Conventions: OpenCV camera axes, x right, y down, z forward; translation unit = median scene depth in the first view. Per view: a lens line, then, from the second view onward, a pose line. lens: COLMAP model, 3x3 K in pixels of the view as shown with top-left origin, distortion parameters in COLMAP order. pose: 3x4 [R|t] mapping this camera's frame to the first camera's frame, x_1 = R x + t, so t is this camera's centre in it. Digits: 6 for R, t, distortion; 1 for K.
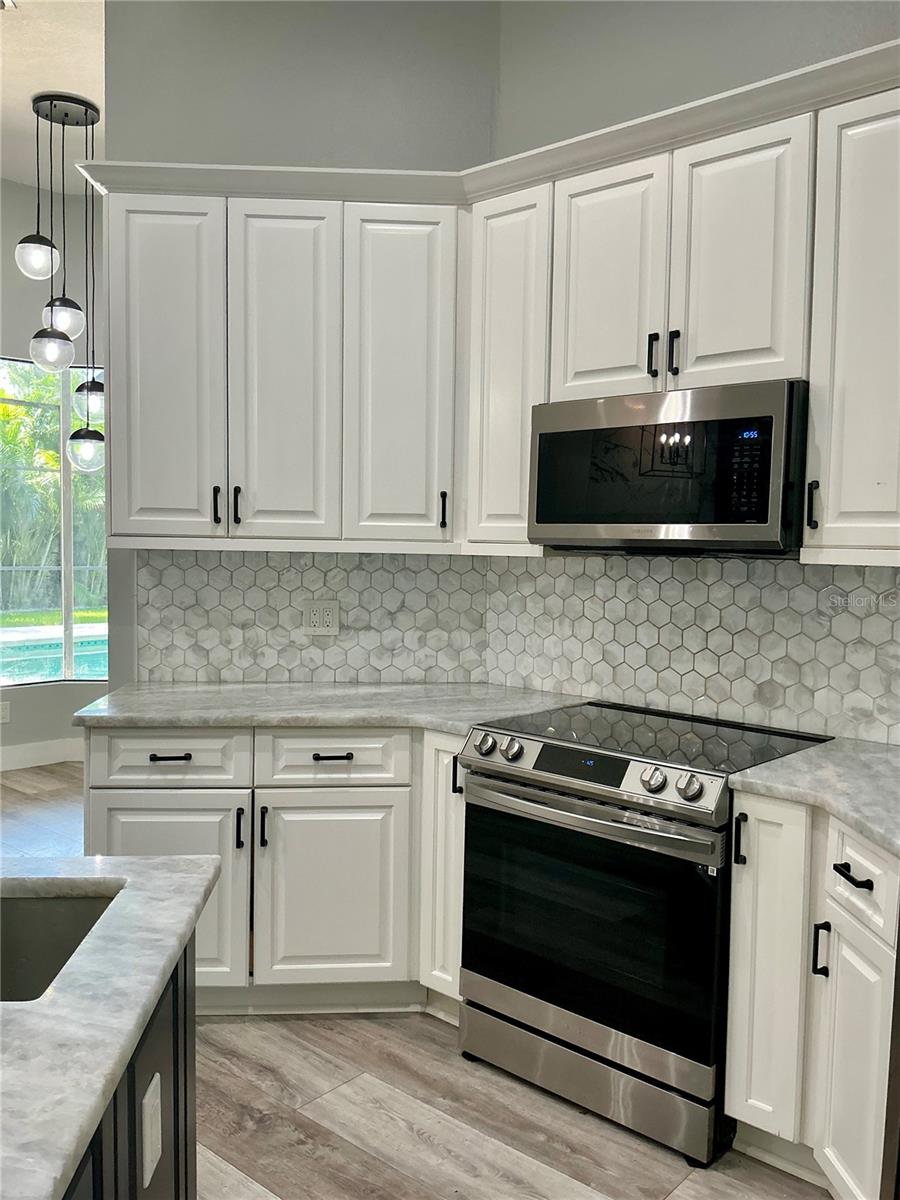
lens RADIAL K [[996.8, 0, 453.3], [0, 996.8, 598.6], [0, 0, 1]] dist [0.069649, -0.136149]
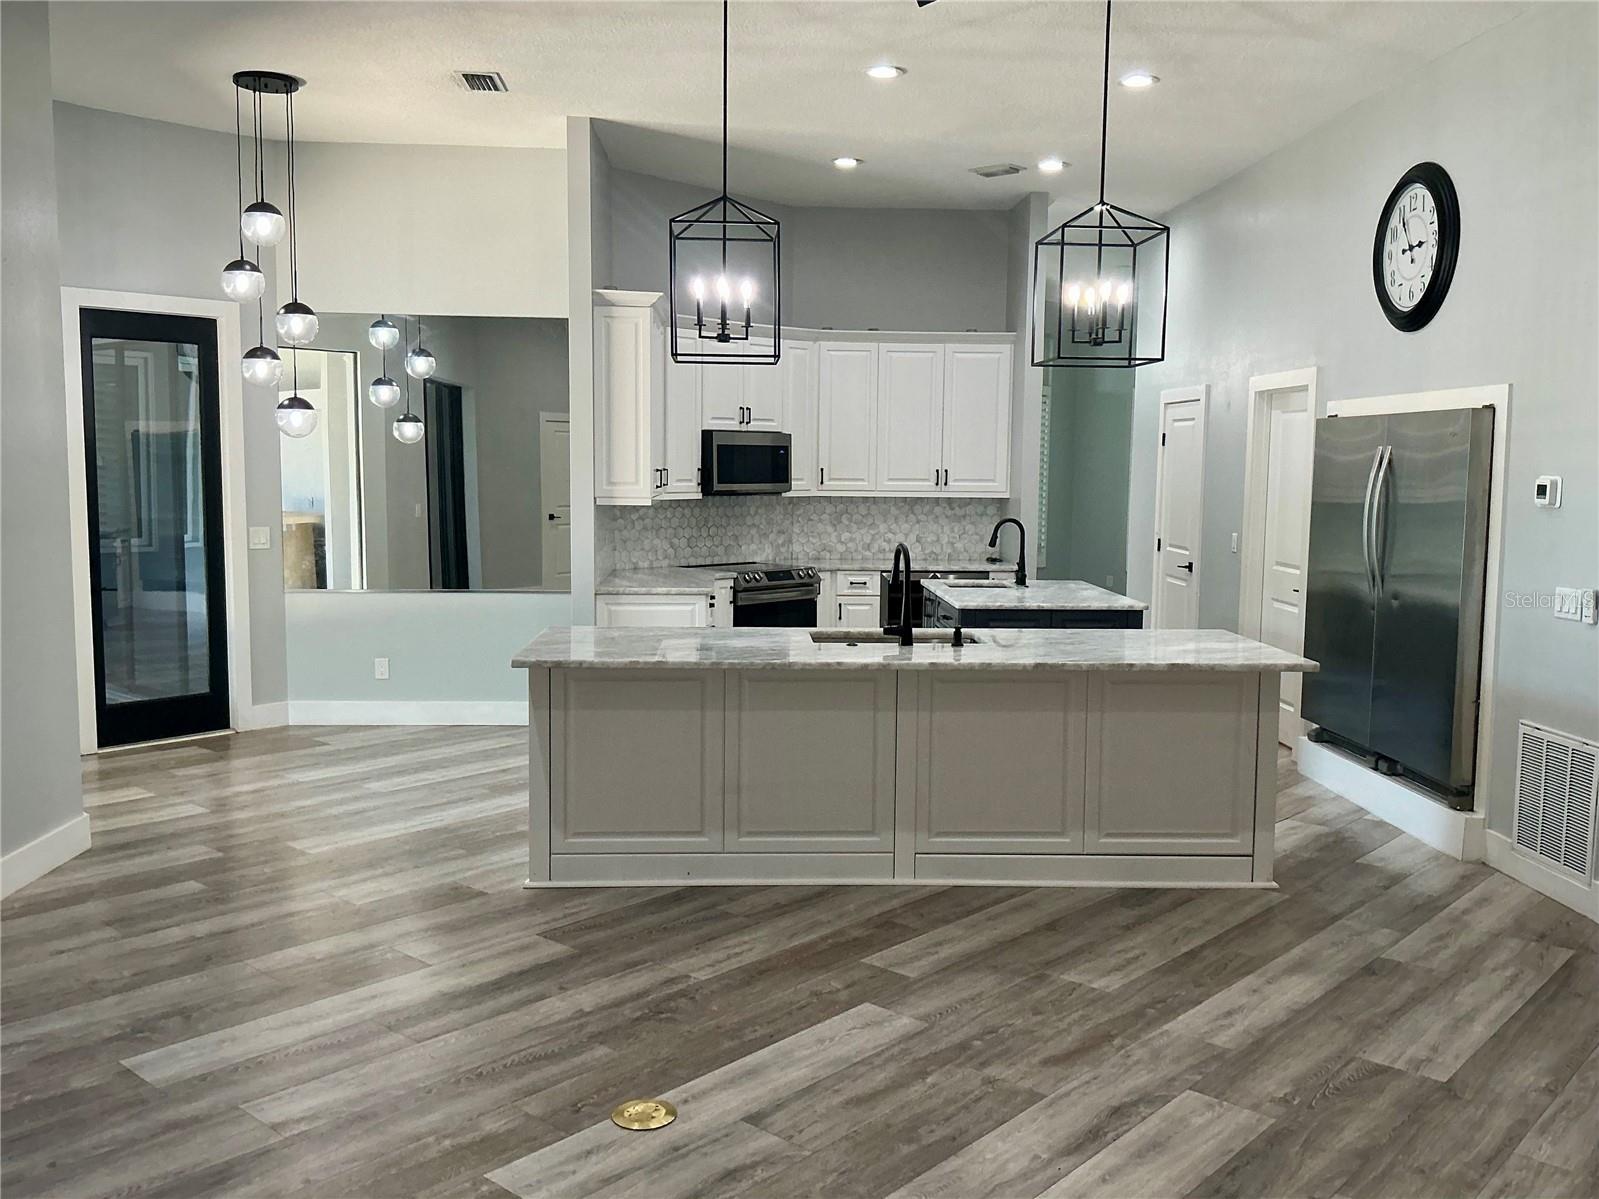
lens RADIAL K [[1383.4, 0, 797.3], [0, 1383.4, 595.4], [0, 0, 1]] dist [0.136788, -0.275895]
pose [[0.015811, -0.114457, 0.993302, -3.043454], [0.053603, 0.992095, 0.113464, -0.170193], [-0.998437, 0.051450, 0.021821, 0.751841]]
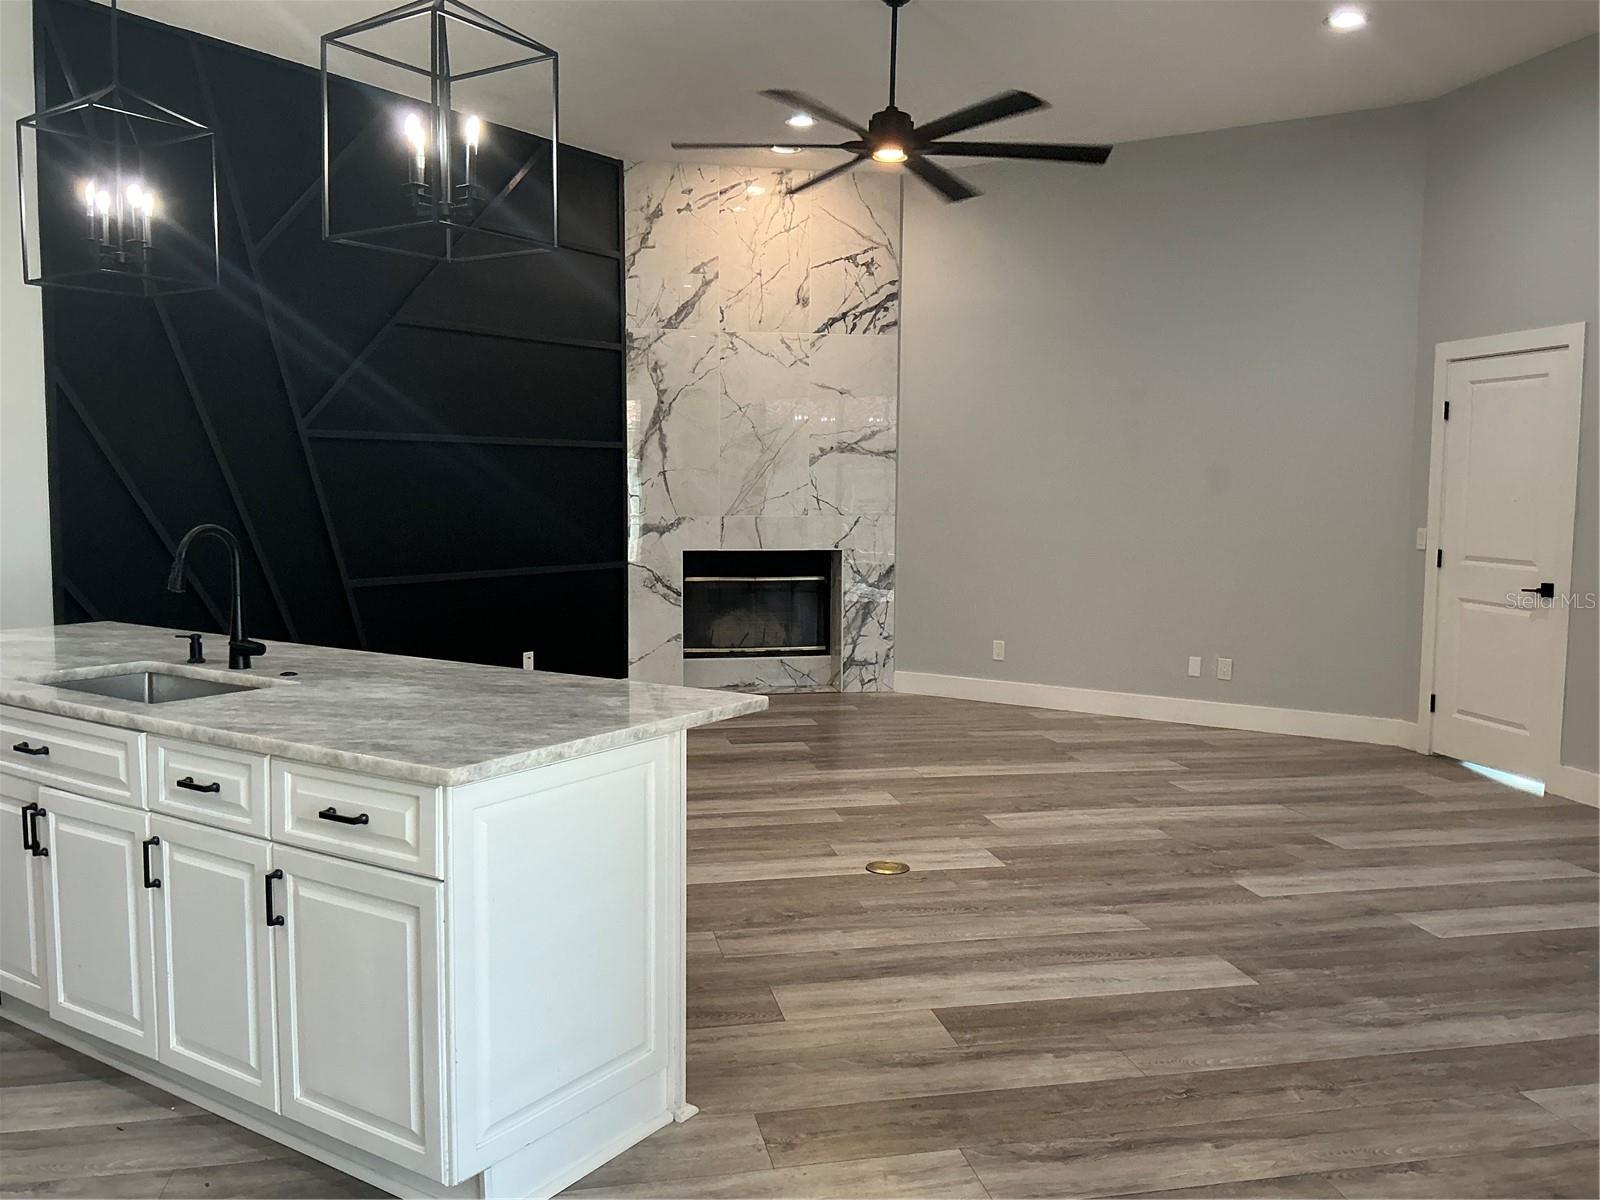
lens RADIAL K [[1318.8, 0, 800.4], [0, 1318.8, 597.7], [0, 0, 1]] dist [0.122542, -0.235758]
pose [[-0.606777, 0.049534, -0.793327, -0.506755], [-0.066905, 0.991332, 0.113069, -0.125830], [0.792051, 0.121685, -0.598204, 1.814546]]
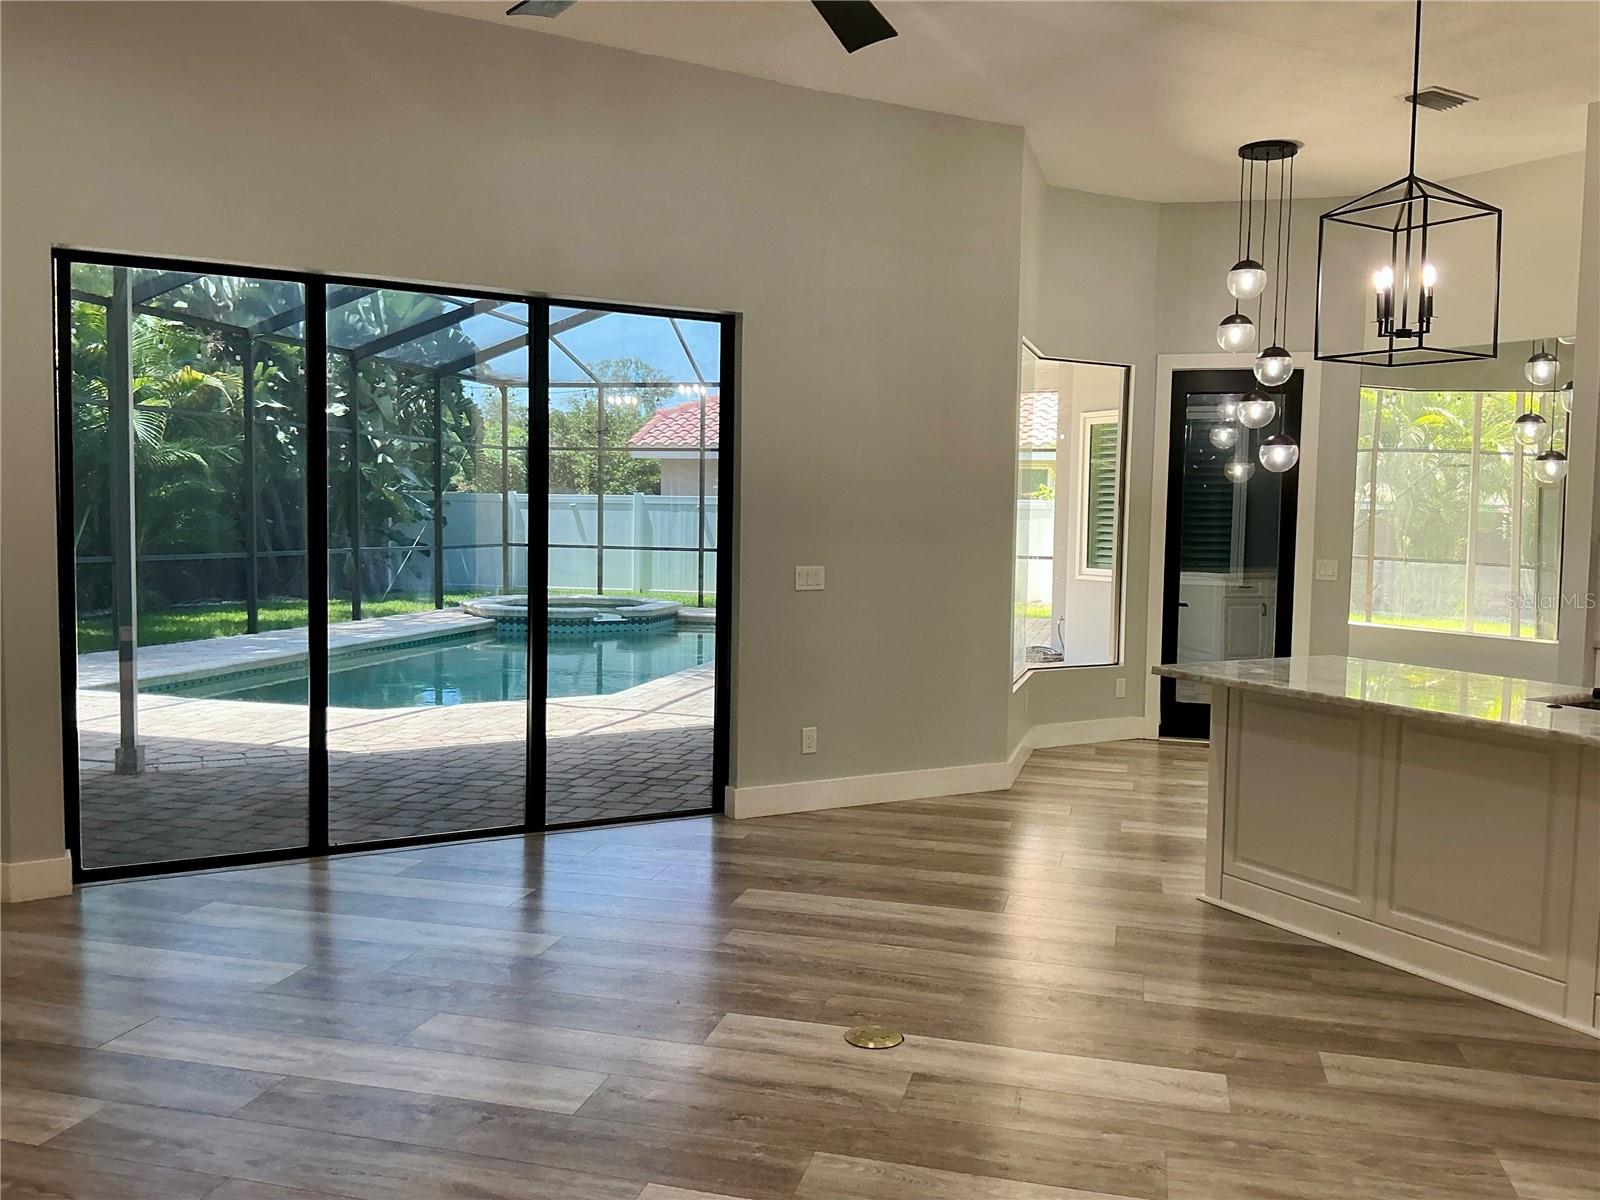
lens RADIAL K [[1318.8, 0, 800.4], [0, 1318.8, 597.7], [0, 0, 1]] dist [0.122542, -0.235758]
pose [[0.895601, -0.032697, 0.443655, -2.522469], [0.026114, 0.999440, 0.020942, -0.052252], [-0.444091, -0.007170, 0.895953, -0.187381]]
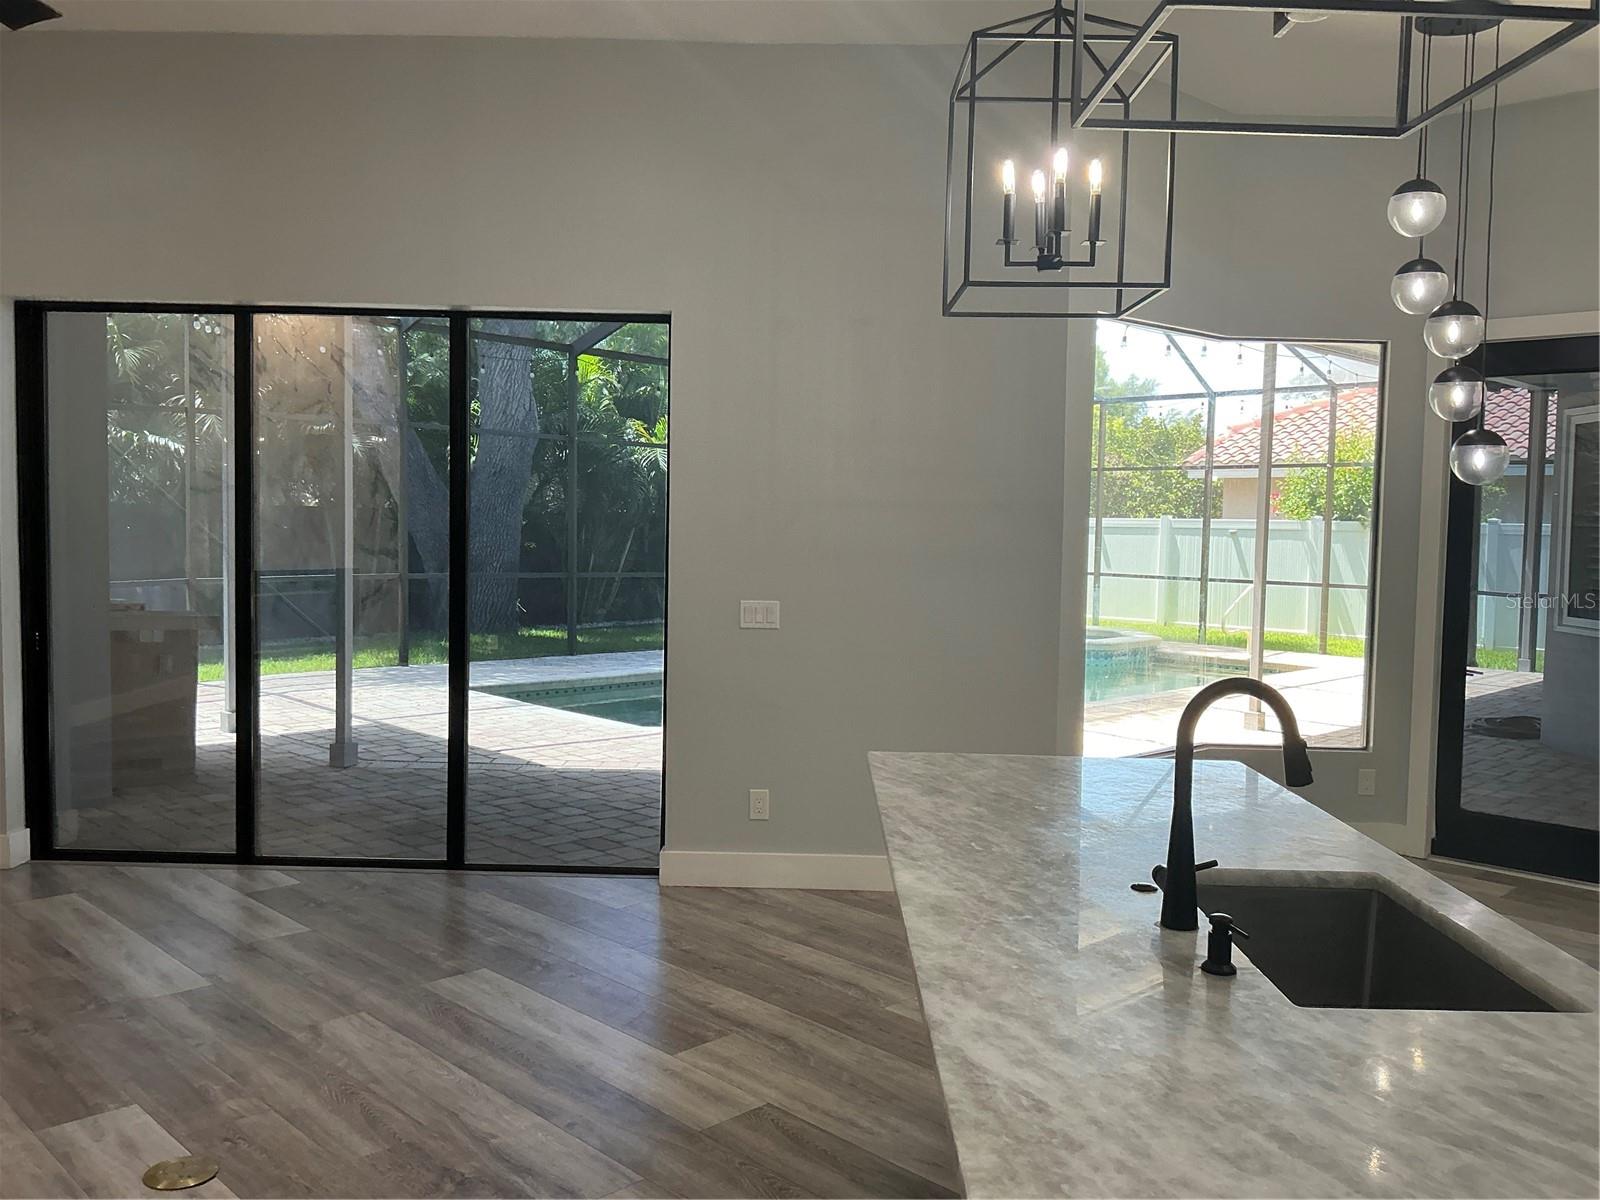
lens RADIAL K [[1318.8, 0, 800.4], [0, 1318.8, 597.7], [0, 0, 1]] dist [0.122542, -0.235758]
pose [[0.997392, 0.006945, -0.071838, -1.337191], [-0.007141, 0.999971, -0.002478, -0.058073], [0.071819, 0.002985, 0.997413, -0.095663]]
